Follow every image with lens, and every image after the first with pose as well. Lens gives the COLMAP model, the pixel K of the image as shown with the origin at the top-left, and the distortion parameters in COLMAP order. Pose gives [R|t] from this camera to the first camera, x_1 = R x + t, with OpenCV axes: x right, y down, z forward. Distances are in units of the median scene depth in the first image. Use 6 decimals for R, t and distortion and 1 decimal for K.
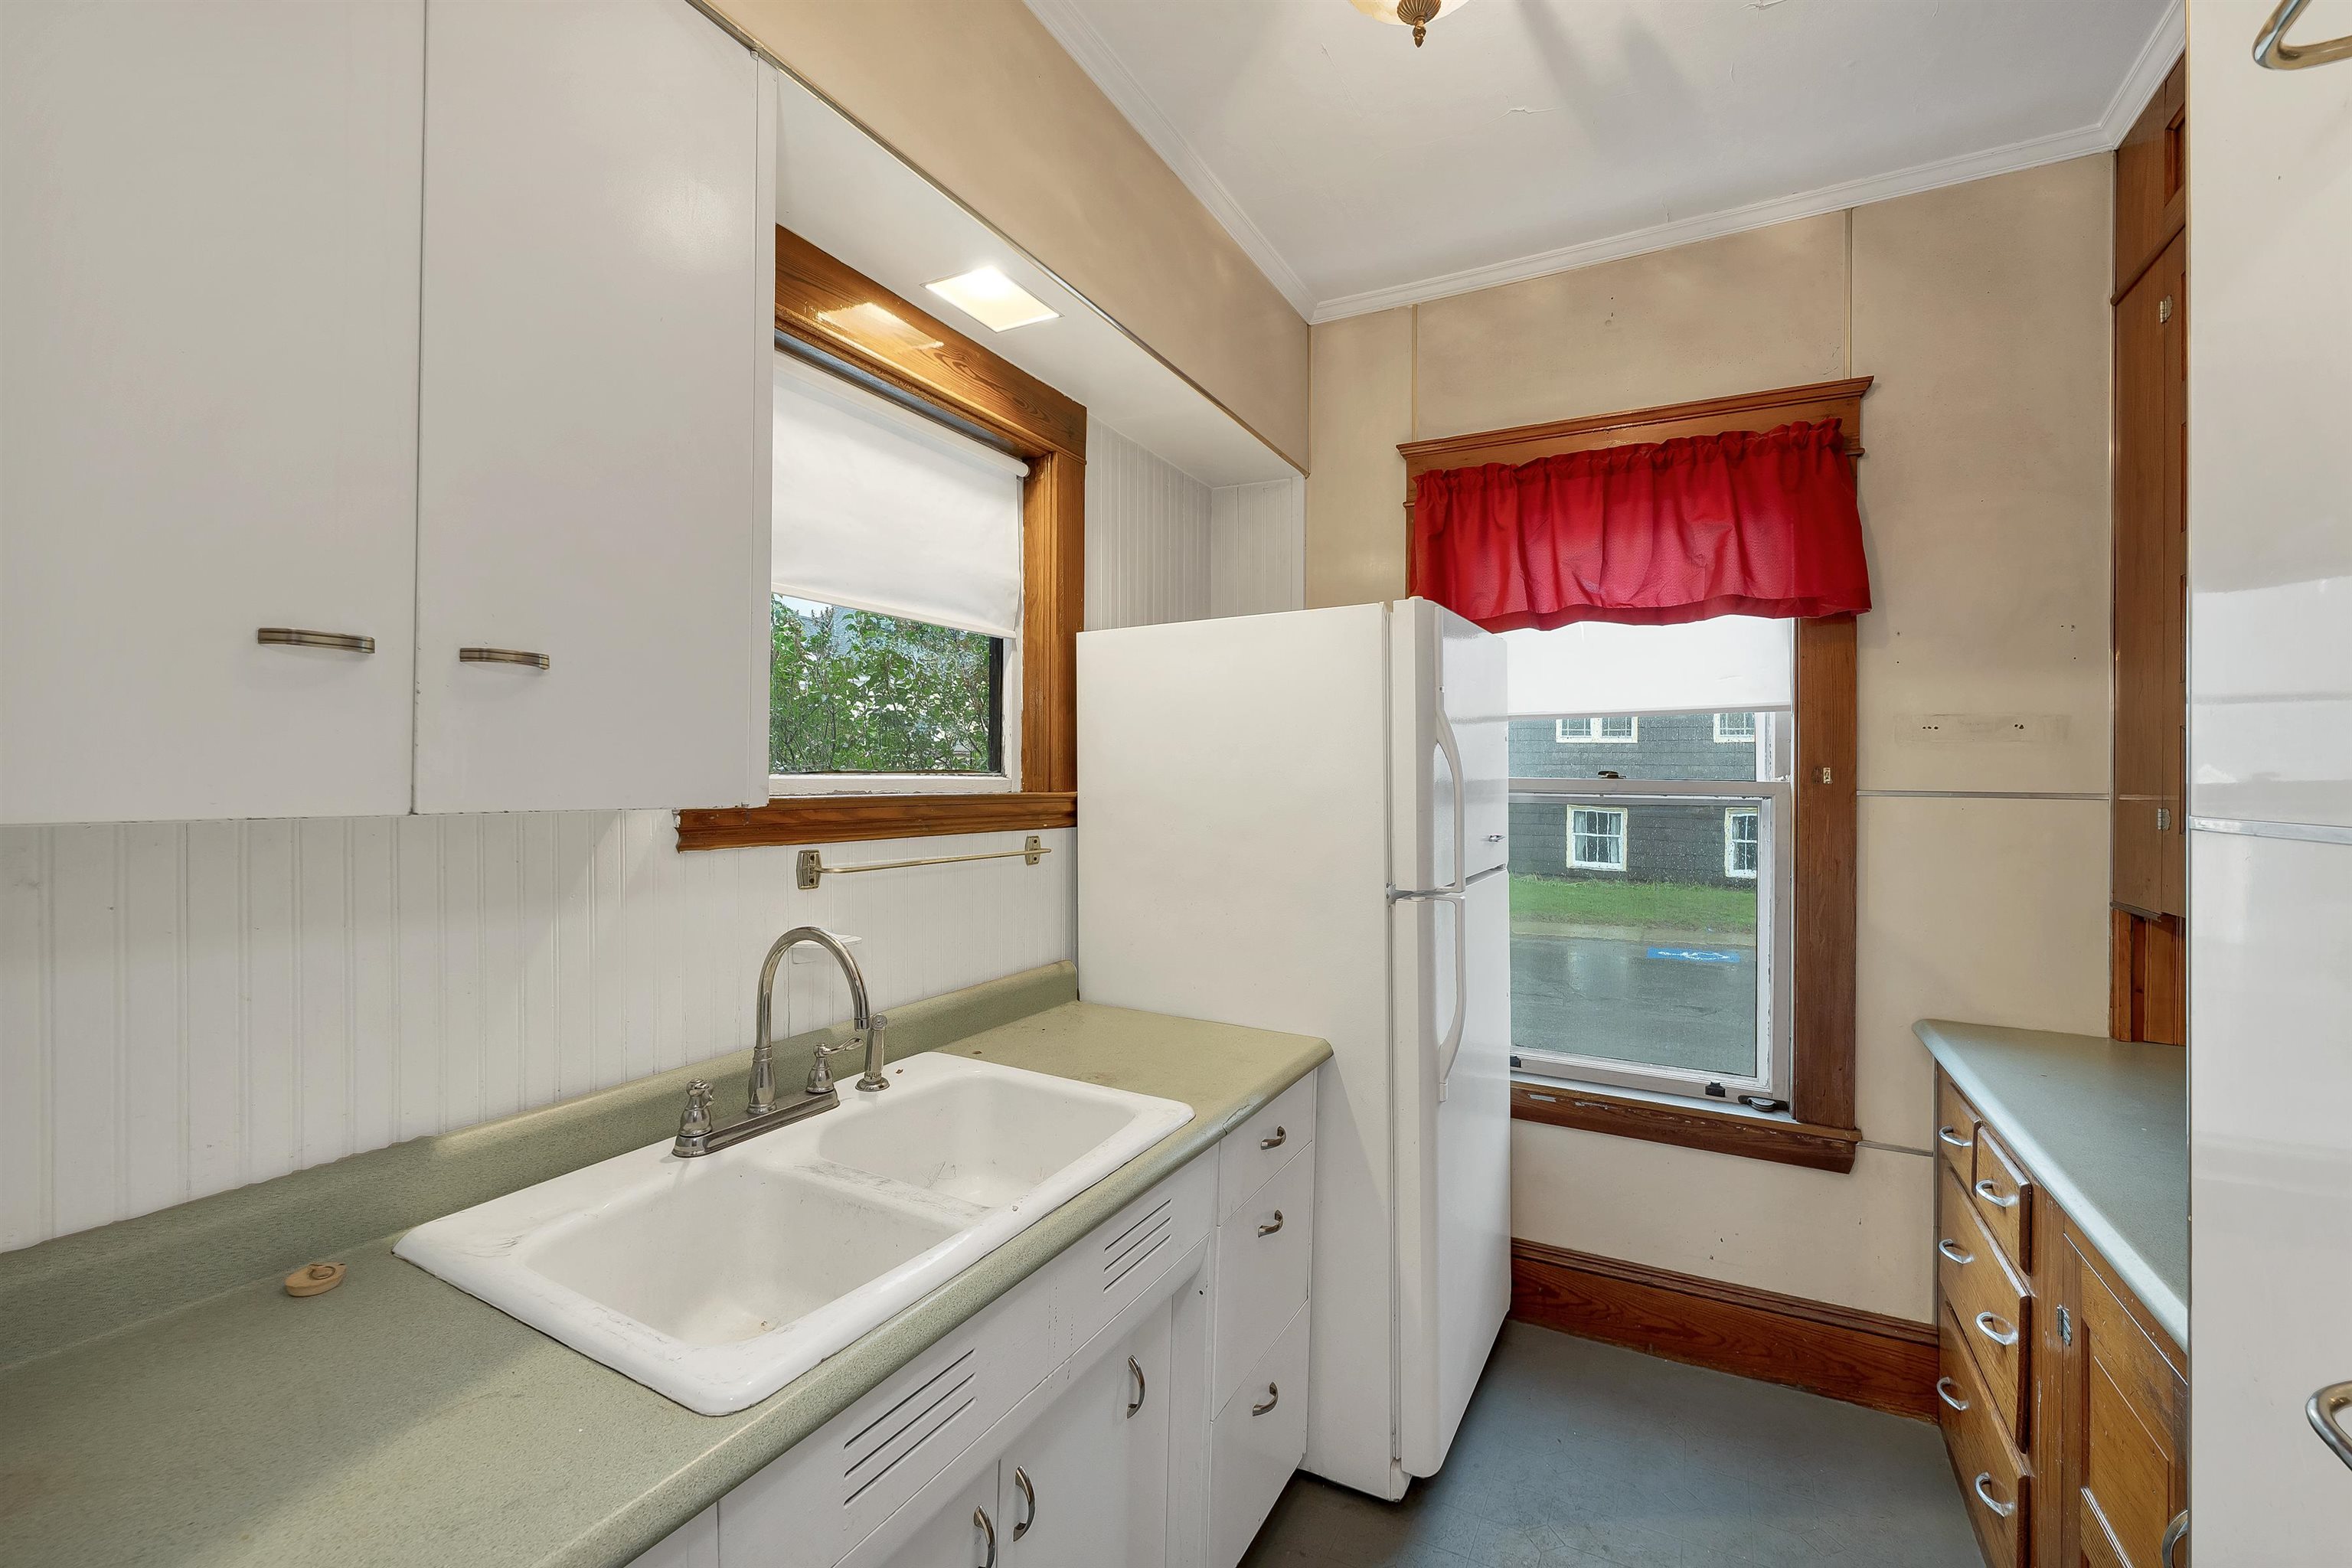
lens RADIAL K [[962.1, 0, 1176.0], [0, 962.1, 784.0], [0, 0, 1]] dist [-0.000560, -0.000024]
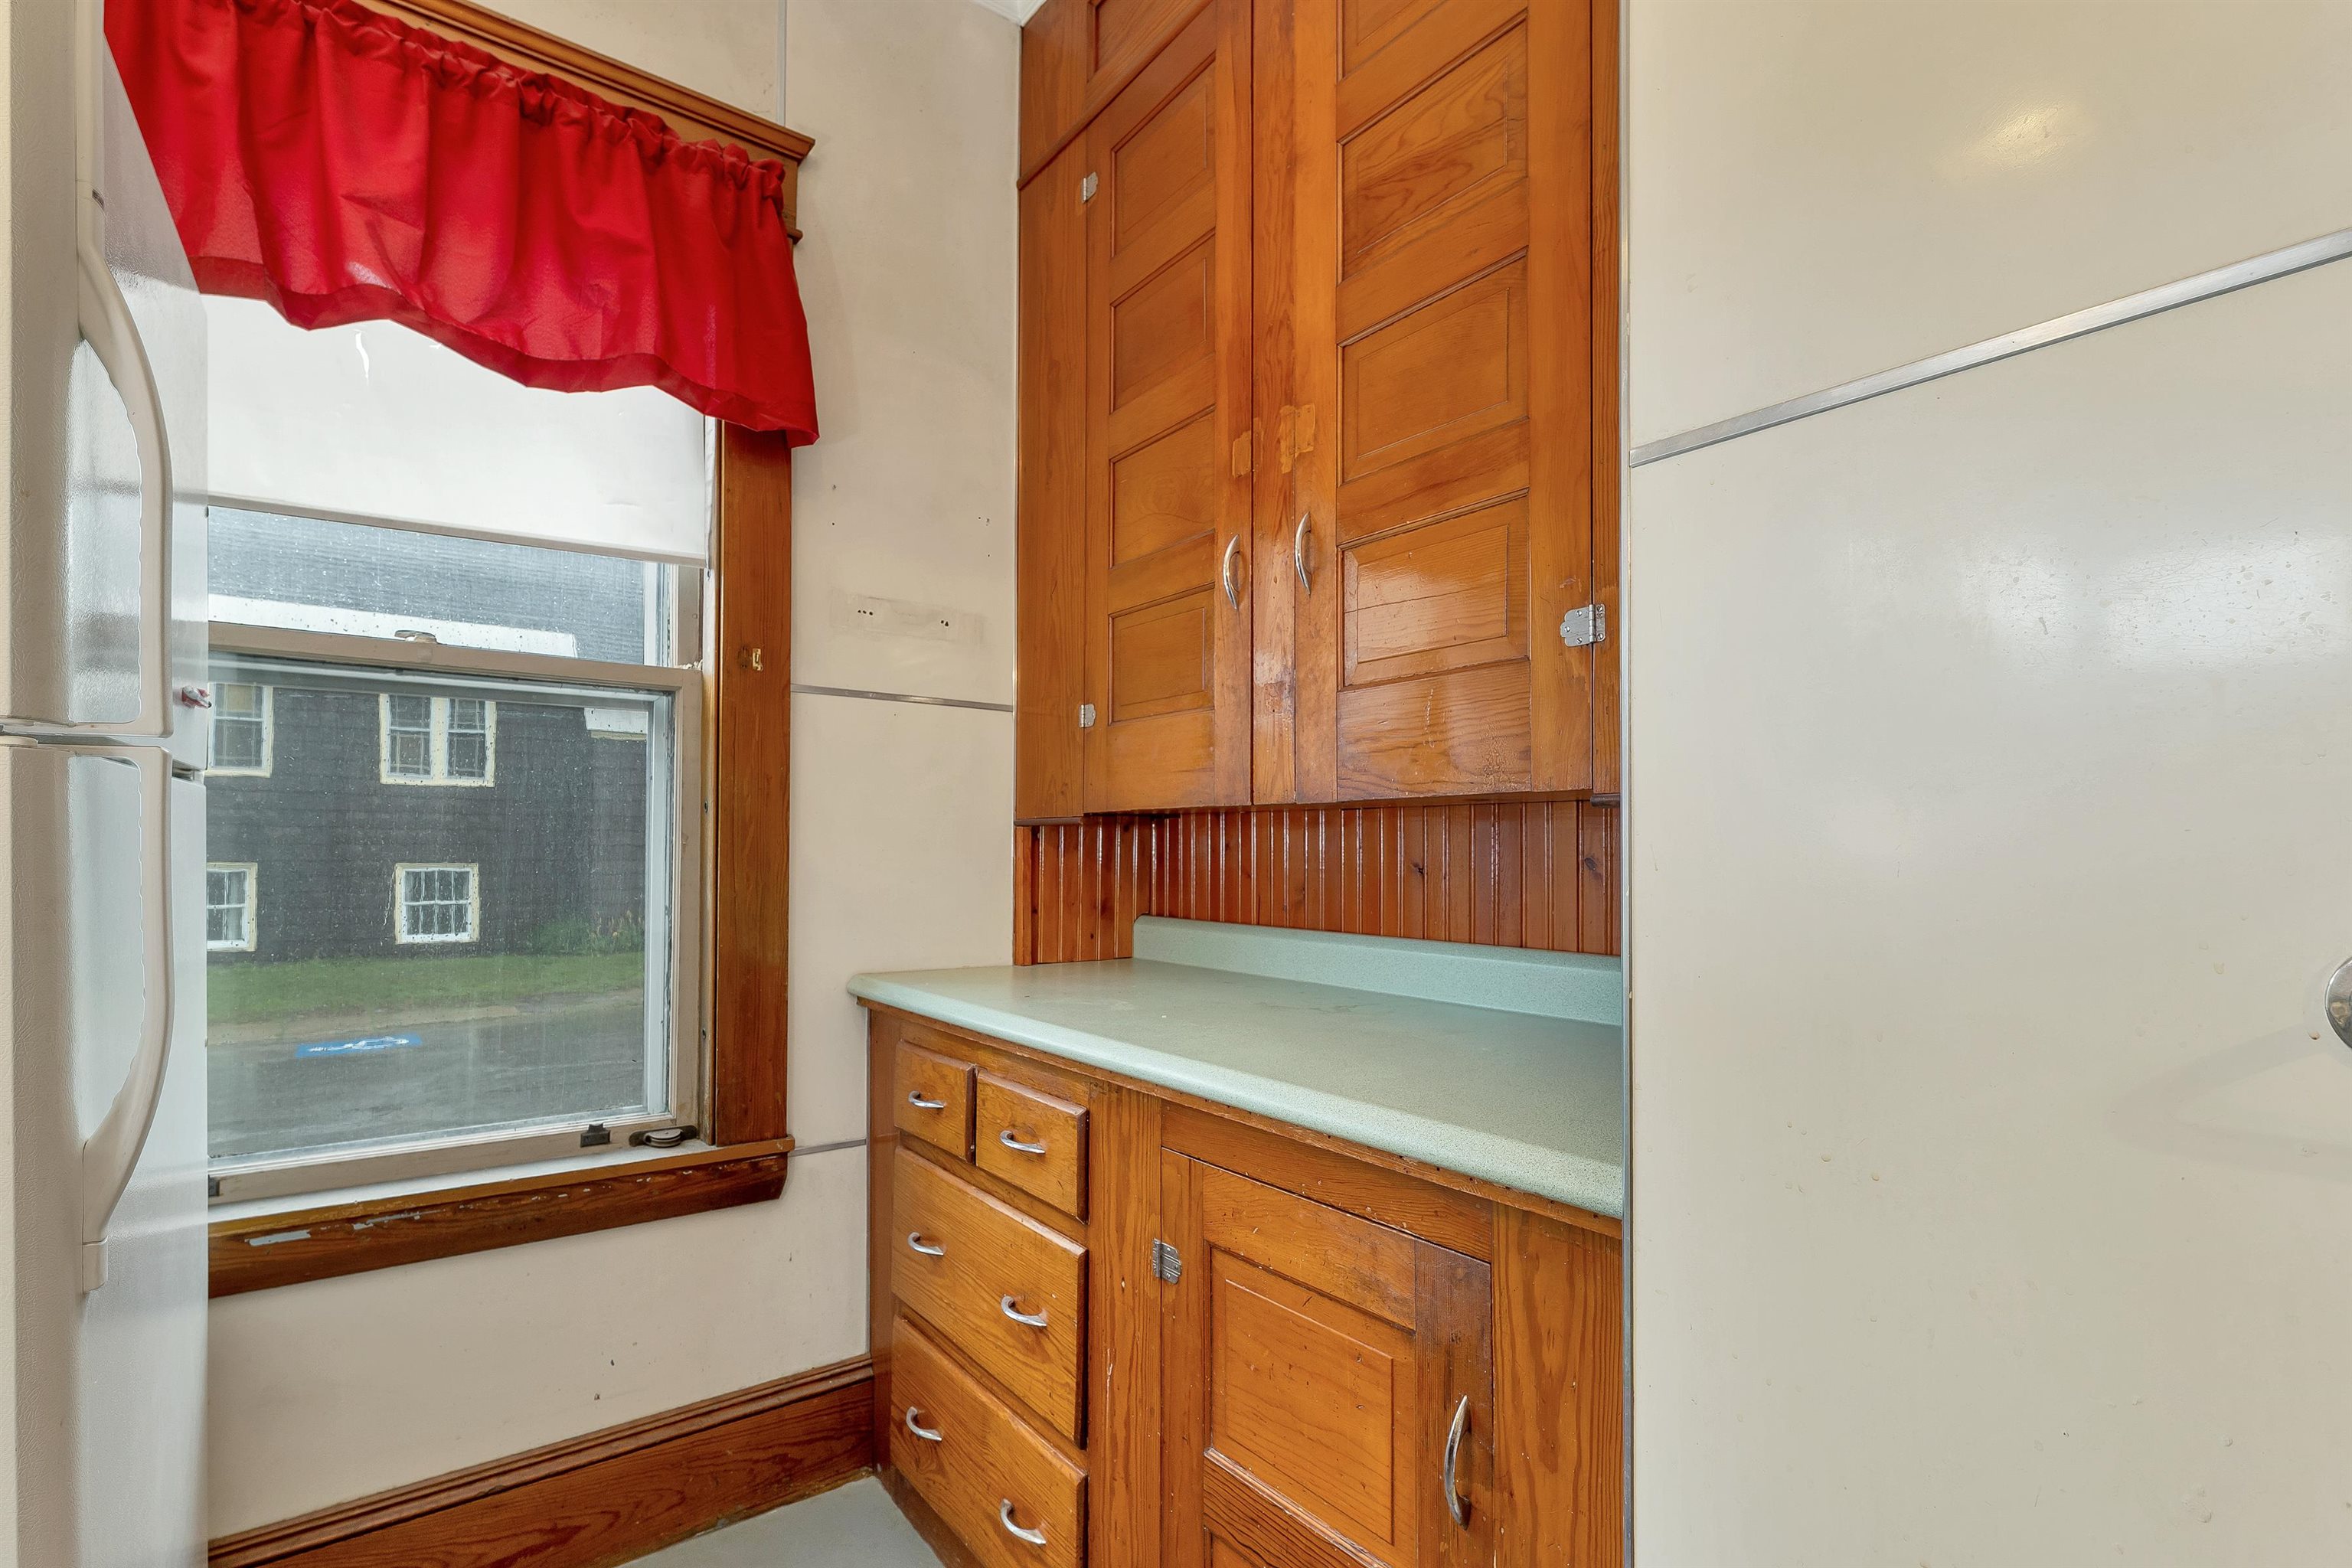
lens RADIAL K [[1094.2, 0, 1162.6], [0, 1094.2, 828.9], [0, 0, 1]] dist [-0.002241, -0.000358]
pose [[0.430545, 0.006699, 0.902544, 0.061836], [-0.006531, 0.999969, -0.004307, 0.118491], [-0.902546, -0.004040, 0.430575, 0.358633]]
